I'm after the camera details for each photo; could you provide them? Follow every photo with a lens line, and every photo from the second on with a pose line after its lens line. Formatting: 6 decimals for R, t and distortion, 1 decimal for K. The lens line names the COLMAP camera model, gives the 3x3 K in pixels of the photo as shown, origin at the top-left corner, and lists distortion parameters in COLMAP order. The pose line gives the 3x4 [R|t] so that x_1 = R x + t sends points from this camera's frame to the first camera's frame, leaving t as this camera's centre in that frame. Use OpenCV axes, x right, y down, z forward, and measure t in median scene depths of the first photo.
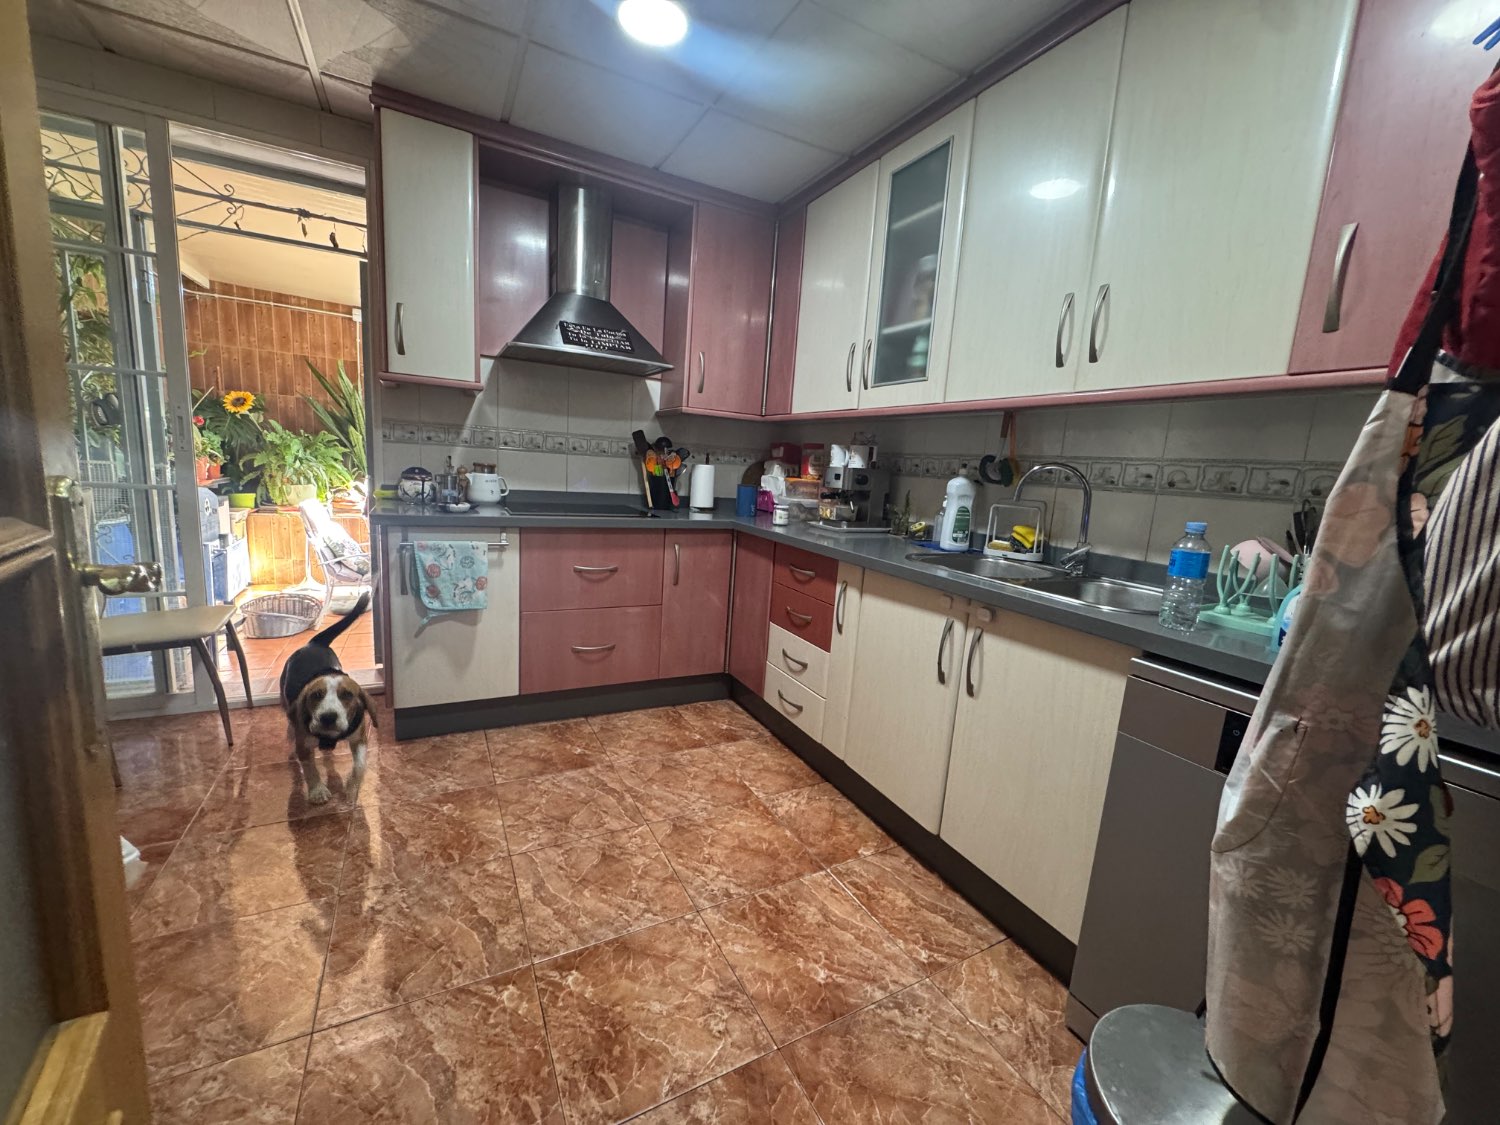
lens RADIAL K [[598.9, 0, 747.3], [0, 598.9, 563.7], [0, 0, 1]] dist [-0.002563, -0.000185]
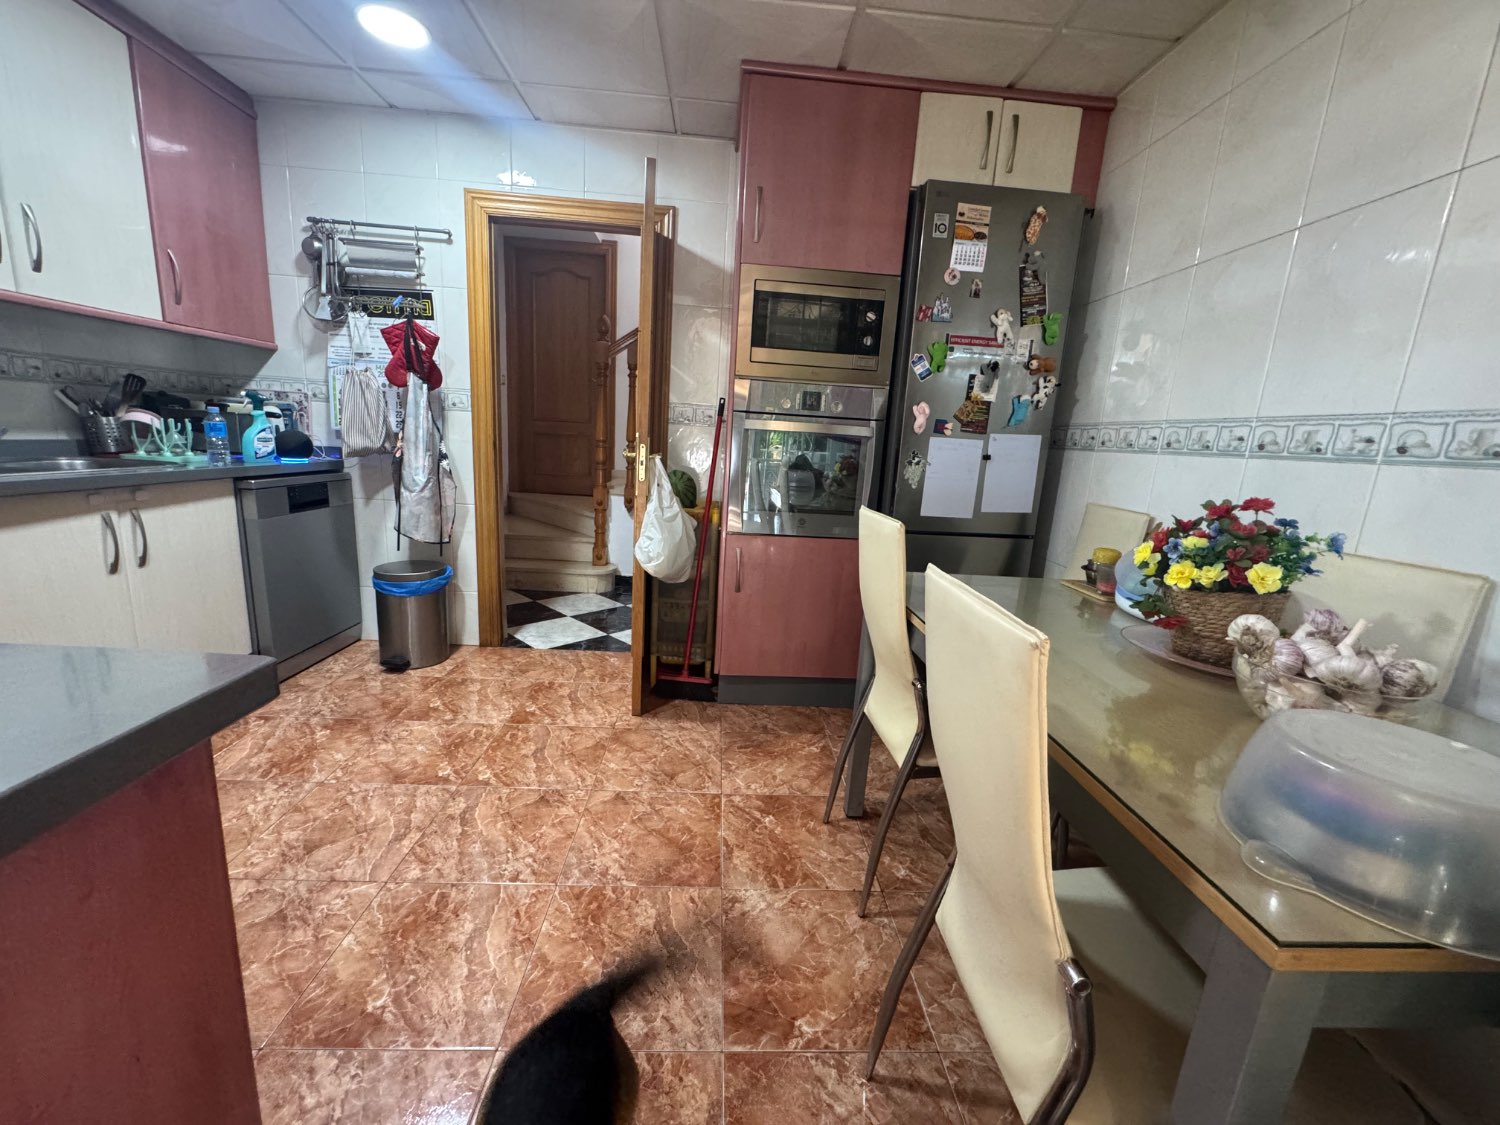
lens RADIAL K [[598.9, 0, 747.3], [0, 598.9, 563.7], [0, 0, 1]] dist [-0.002563, -0.000185]
pose [[-0.895094, -0.211307, 0.392627, -1.295660], [-0.054017, 0.925476, 0.374934, -0.330057], [-0.442593, 0.314393, -0.839803, 1.591044]]
